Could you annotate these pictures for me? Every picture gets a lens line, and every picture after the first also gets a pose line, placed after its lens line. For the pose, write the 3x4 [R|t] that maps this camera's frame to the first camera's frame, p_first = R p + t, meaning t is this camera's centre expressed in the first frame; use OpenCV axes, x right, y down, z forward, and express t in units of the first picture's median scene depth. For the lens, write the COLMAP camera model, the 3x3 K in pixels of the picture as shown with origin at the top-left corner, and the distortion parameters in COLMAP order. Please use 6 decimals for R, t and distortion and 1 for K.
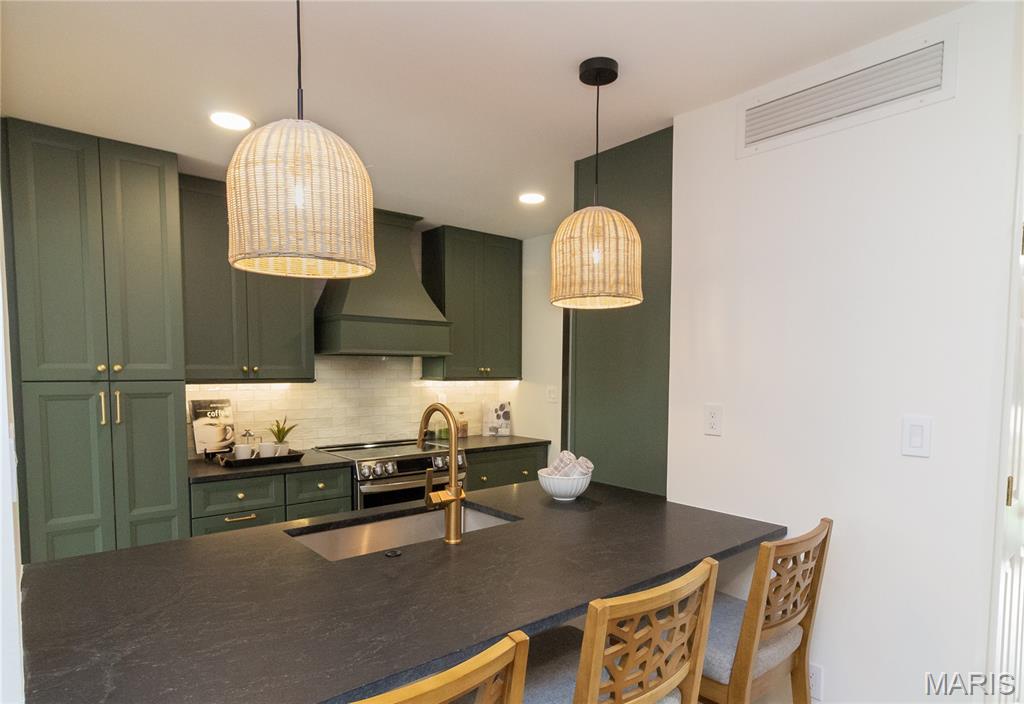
lens RADIAL K [[589.9, 0, 526.2], [0, 589.9, 411.5], [0, 0, 1]] dist [-0.002036, 0.004348]
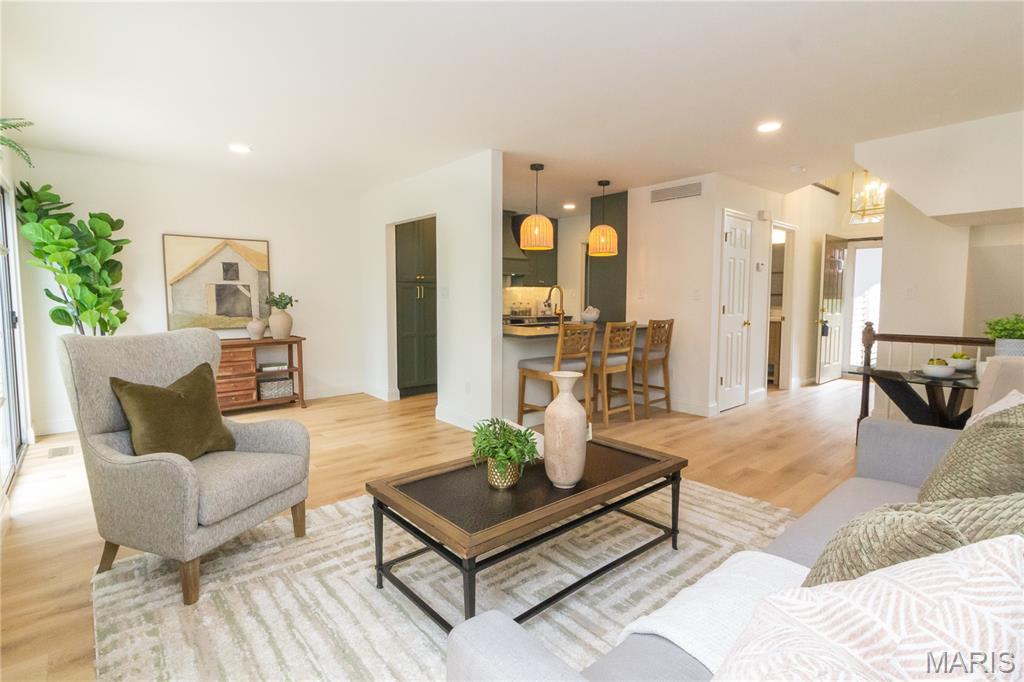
lens RADIAL K [[472.9, 0, 519.2], [0, 472.9, 333.6], [0, 0, 1]] dist [0.004580, -0.001025]
pose [[0.999993, -0.003741, 0.000519, -0.201503], [0.003736, 0.999952, 0.009085, 0.131071], [-0.000553, -0.009083, 0.999959, -0.934306]]
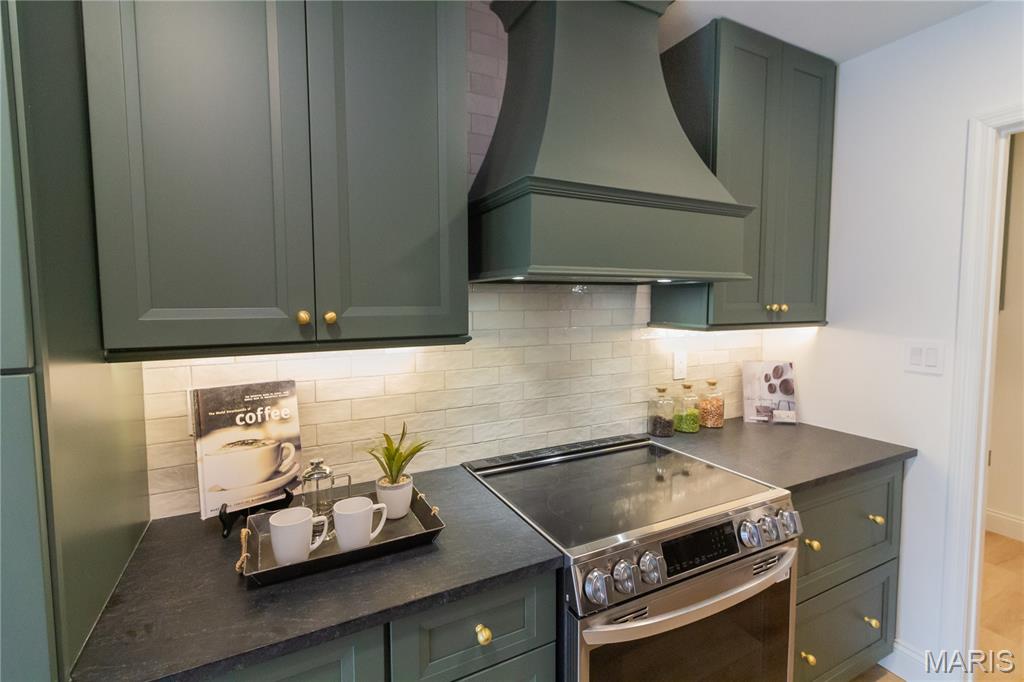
lens RADIAL K [[472.9, 0, 515.5], [0, 472.9, 331.4], [0, 0, 1]] dist [0.004580, -0.001025]
pose [[0.971405, 0.008684, -0.237270, -0.261426], [-0.008997, 0.999959, -0.000237, -0.064066], [0.237259, 0.002365, 0.971444, 0.722575]]
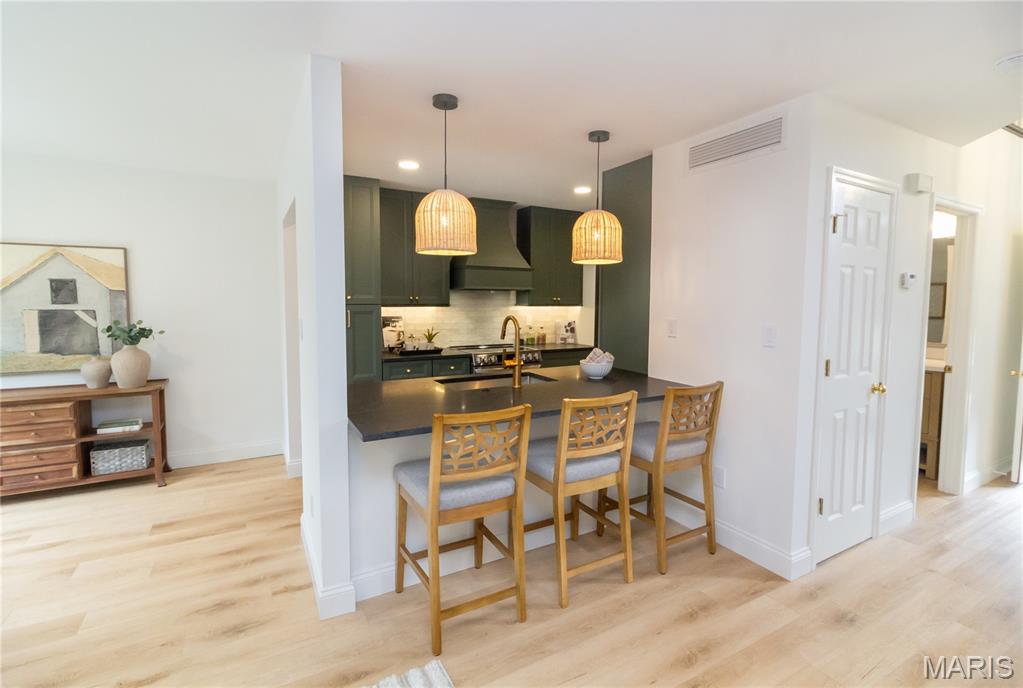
lens RADIAL K [[477.0, 0, 521.5], [0, 477.0, 335.1], [0, 0, 1]] dist [0.005521, -0.002062]
pose [[0.981109, 0.014773, -0.192891, 0.106342], [-0.014326, 0.999890, 0.003714, 0.024984], [0.192925, -0.000880, 0.981213, -0.296945]]
